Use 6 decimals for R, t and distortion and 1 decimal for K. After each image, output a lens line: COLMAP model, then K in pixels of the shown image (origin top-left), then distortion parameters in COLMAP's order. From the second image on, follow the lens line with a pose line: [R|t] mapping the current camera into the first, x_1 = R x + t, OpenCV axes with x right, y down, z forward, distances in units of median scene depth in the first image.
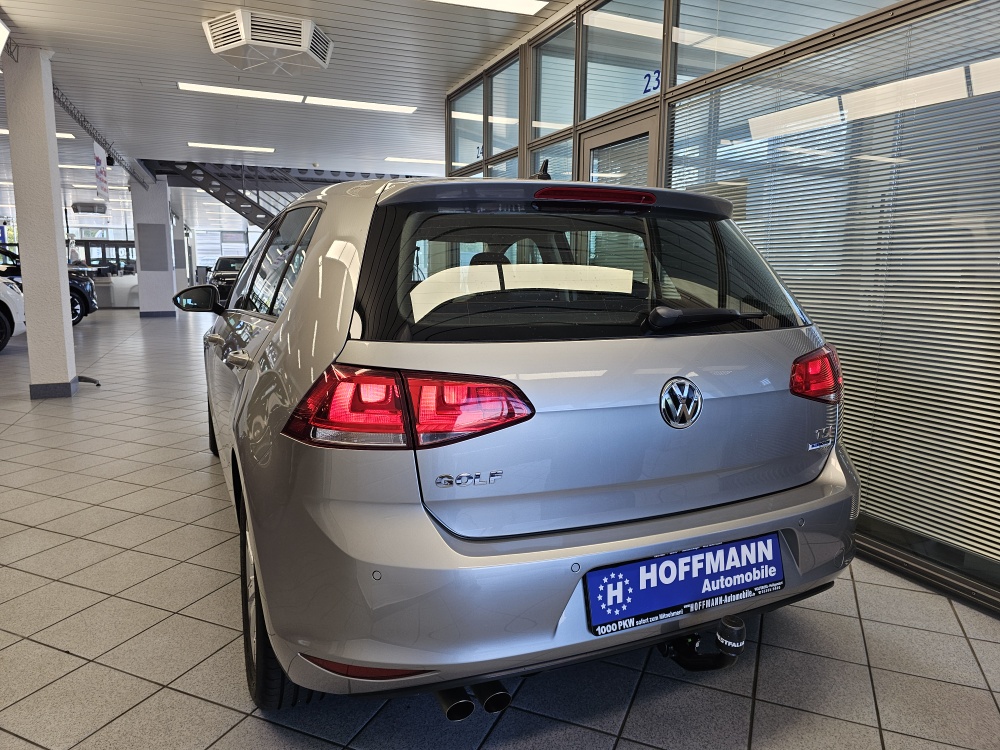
lens RADIAL K [[690.4, 0, 500.0], [0, 690.4, 375.0], [0, 0, 1]] dist [0.067525, -0.054602]
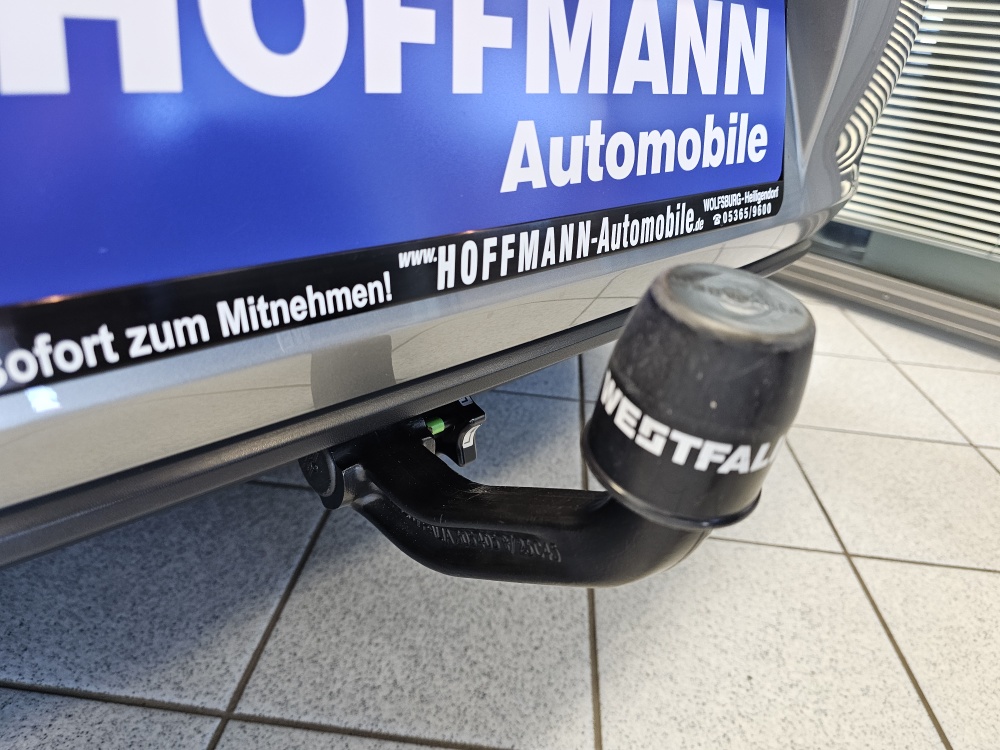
lens RADIAL K [[684.8, 0, 503.0], [0, 684.8, 376.1], [0, 0, 1]] dist [0.058445, -0.057212]
pose [[0.947307, -0.072973, 0.311904, 0.226611], [-0.030481, 0.948752, 0.314548, 0.296329], [-0.318873, -0.307481, 0.896535, 0.810145]]
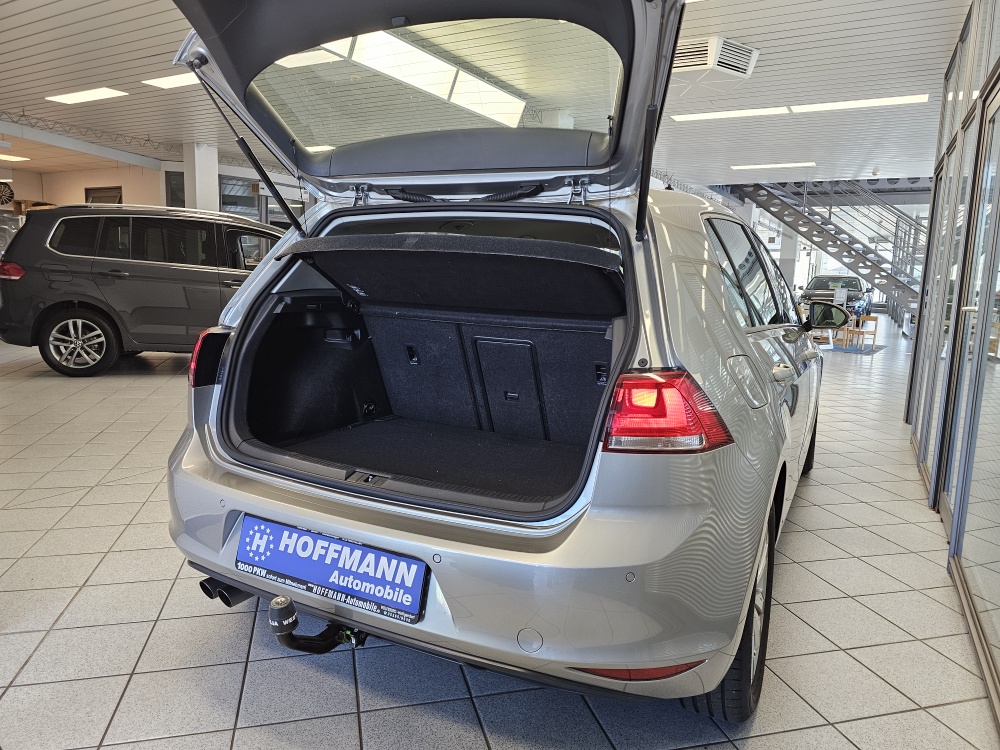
lens RADIAL K [[684.8, 0, 503.0], [0, 684.8, 376.1], [0, 0, 1]] dist [0.058445, -0.057212]
pose [[0.604873, 0.135692, -0.784676, 1.167420], [-0.155930, 0.986482, 0.050391, -0.069839], [0.780906, 0.091875, 0.617854, 0.542393]]
